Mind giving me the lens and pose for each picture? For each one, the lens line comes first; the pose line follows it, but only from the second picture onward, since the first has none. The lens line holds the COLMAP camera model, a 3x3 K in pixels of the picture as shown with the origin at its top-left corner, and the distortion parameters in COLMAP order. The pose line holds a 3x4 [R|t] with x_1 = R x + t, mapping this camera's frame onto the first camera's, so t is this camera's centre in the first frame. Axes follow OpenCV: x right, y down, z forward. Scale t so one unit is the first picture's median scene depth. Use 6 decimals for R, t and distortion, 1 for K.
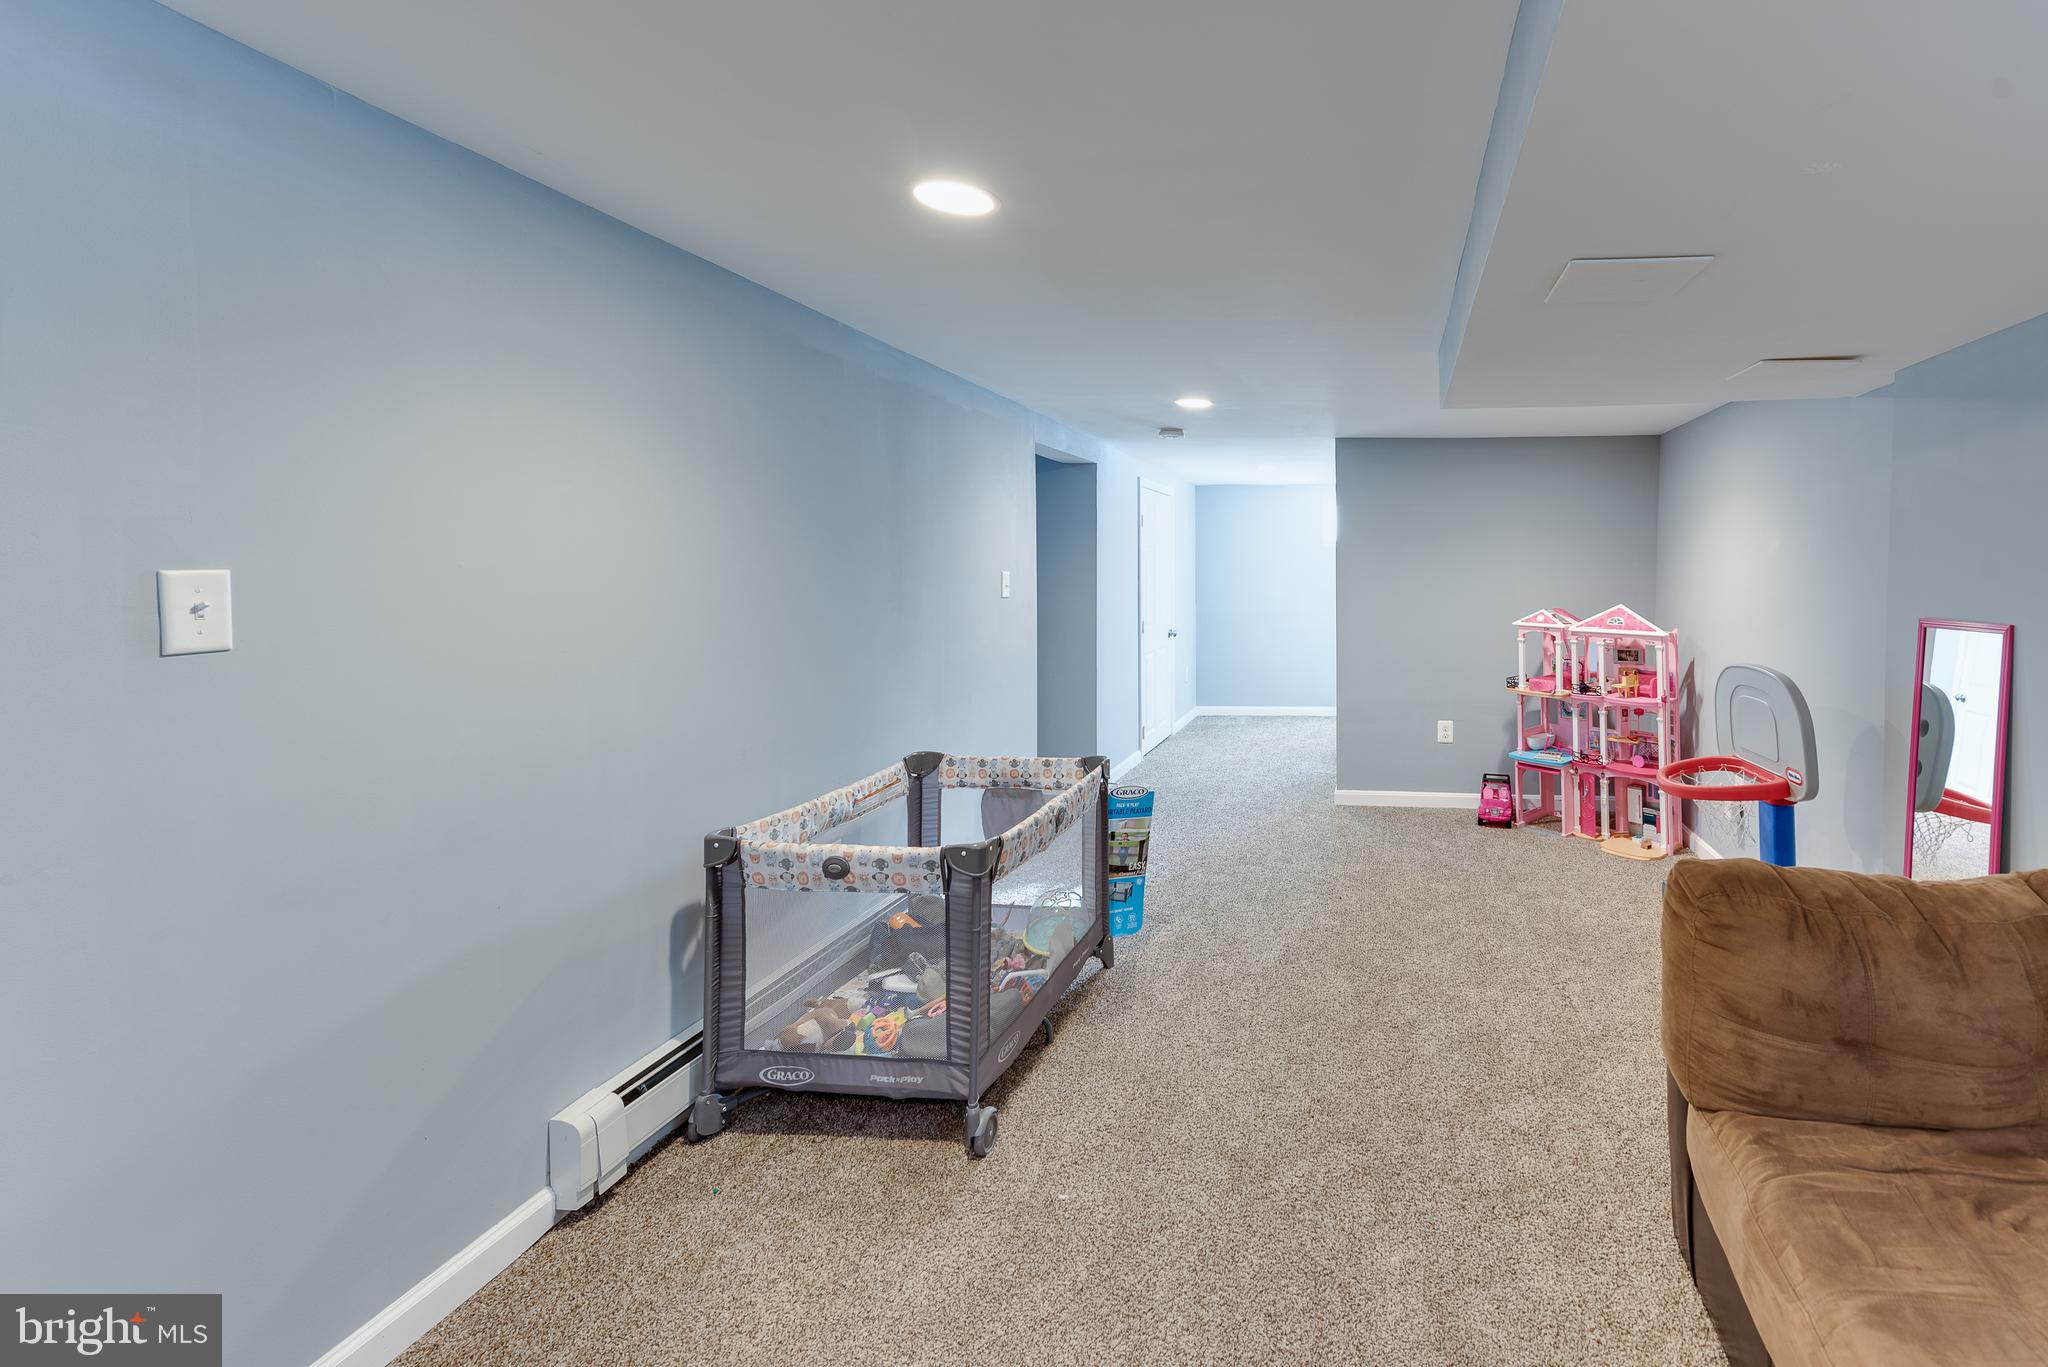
lens RADIAL K [[900.5, 0, 1021.3], [0, 900.5, 579.7], [0, 0, 1]] dist [0.032653, -0.000222]
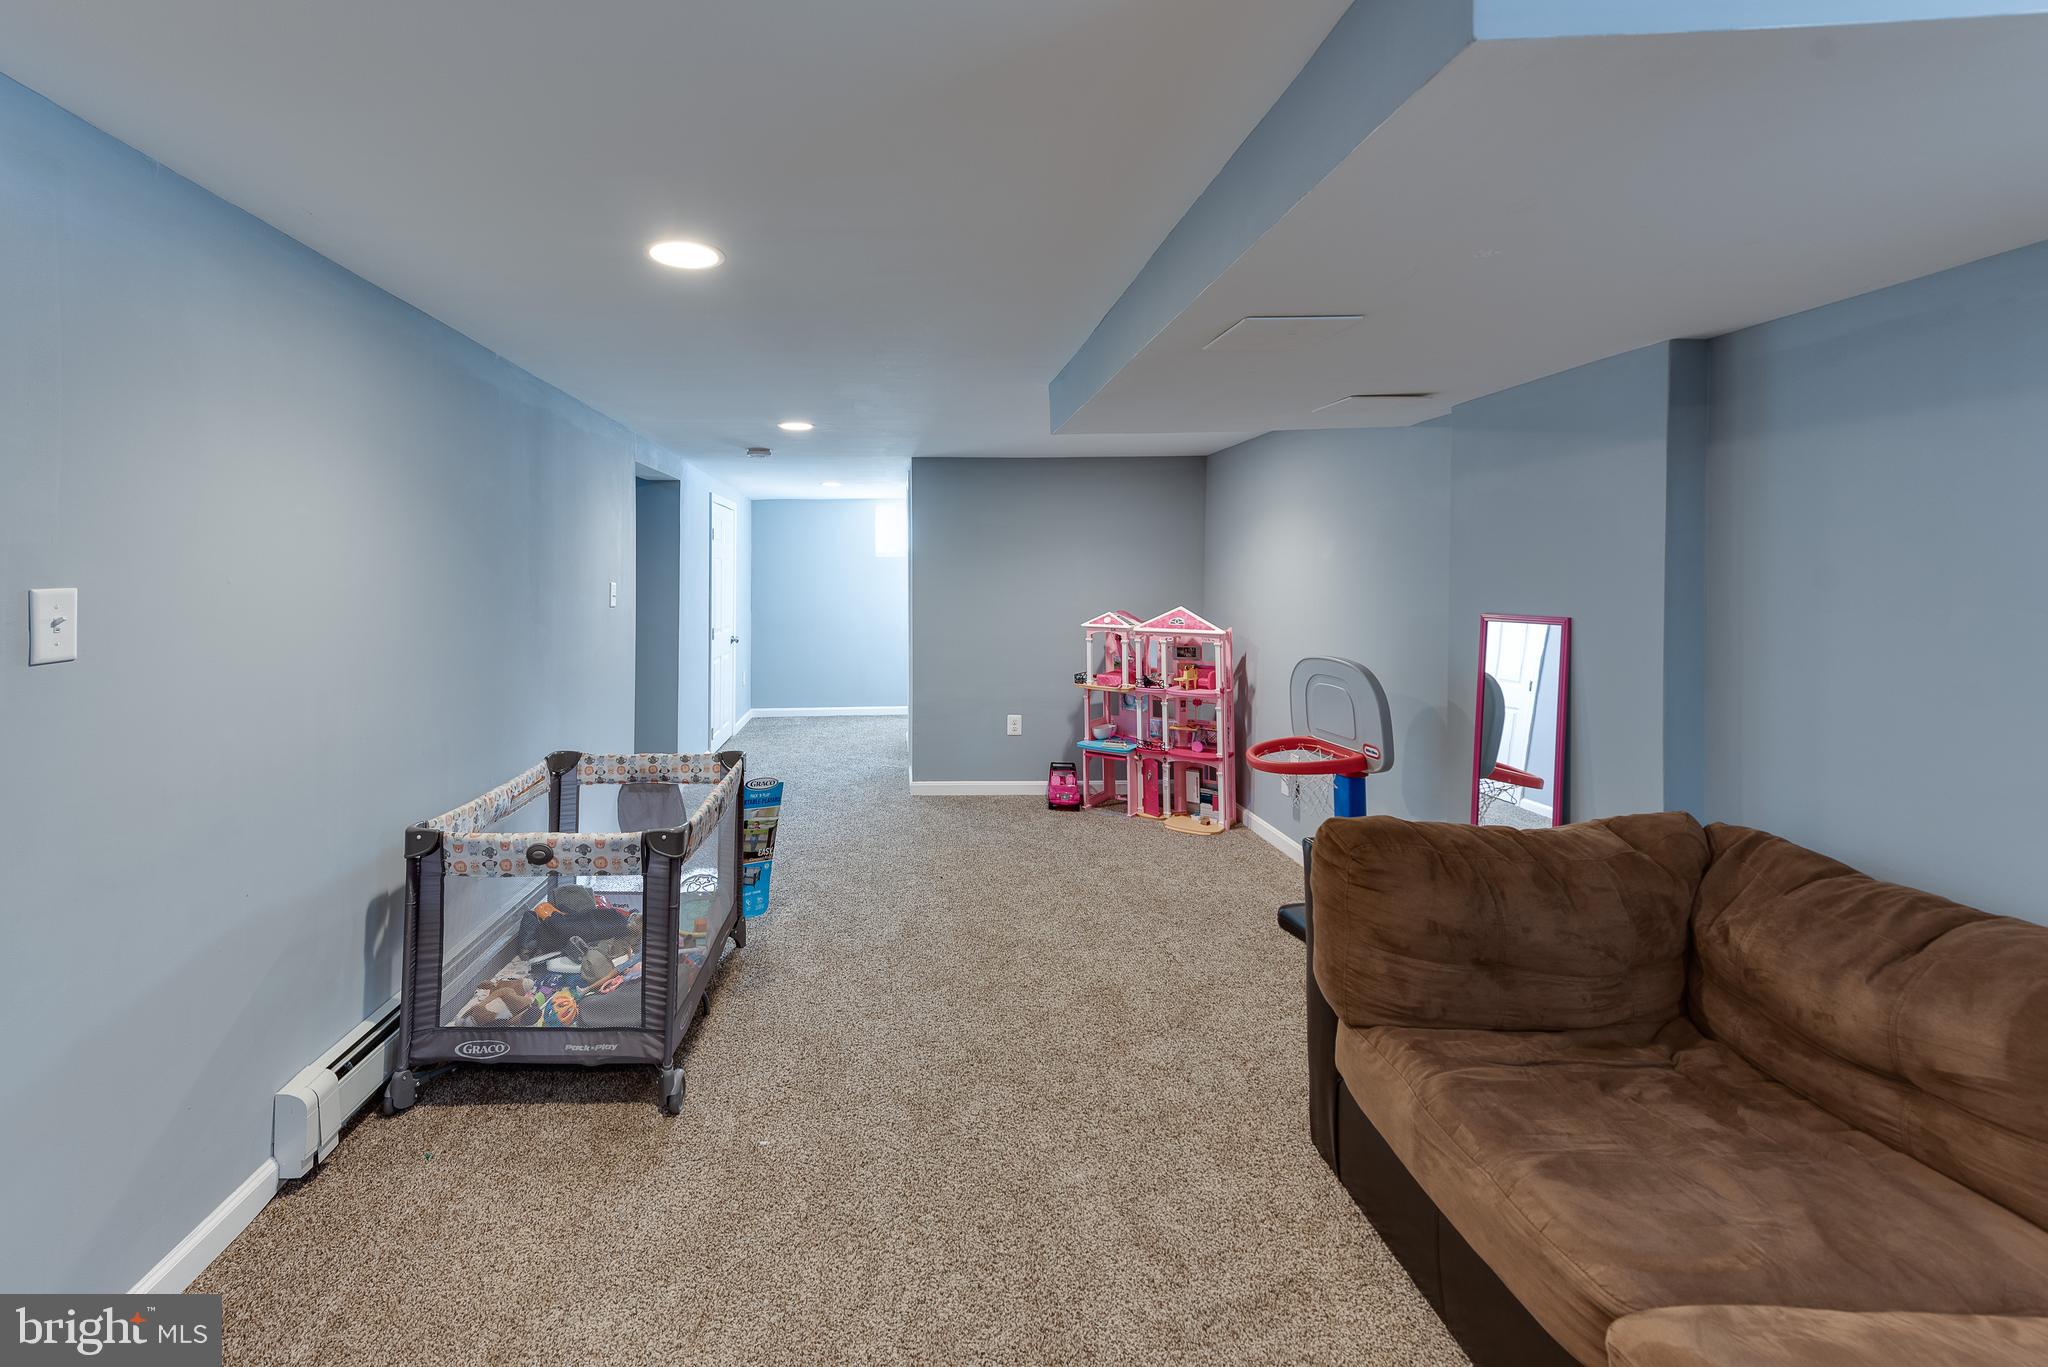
lens RADIAL K [[696.2, 0, 1023.8], [0, 696.2, 572.5], [0, 0, 1]] dist [0.017975, -0.000036]
pose [[0.999388, -0.009277, 0.033736, 0.362410], [0.009896, 0.999785, -0.018238, -0.000903], [-0.033559, 0.018560, 0.999264, 0.124959]]
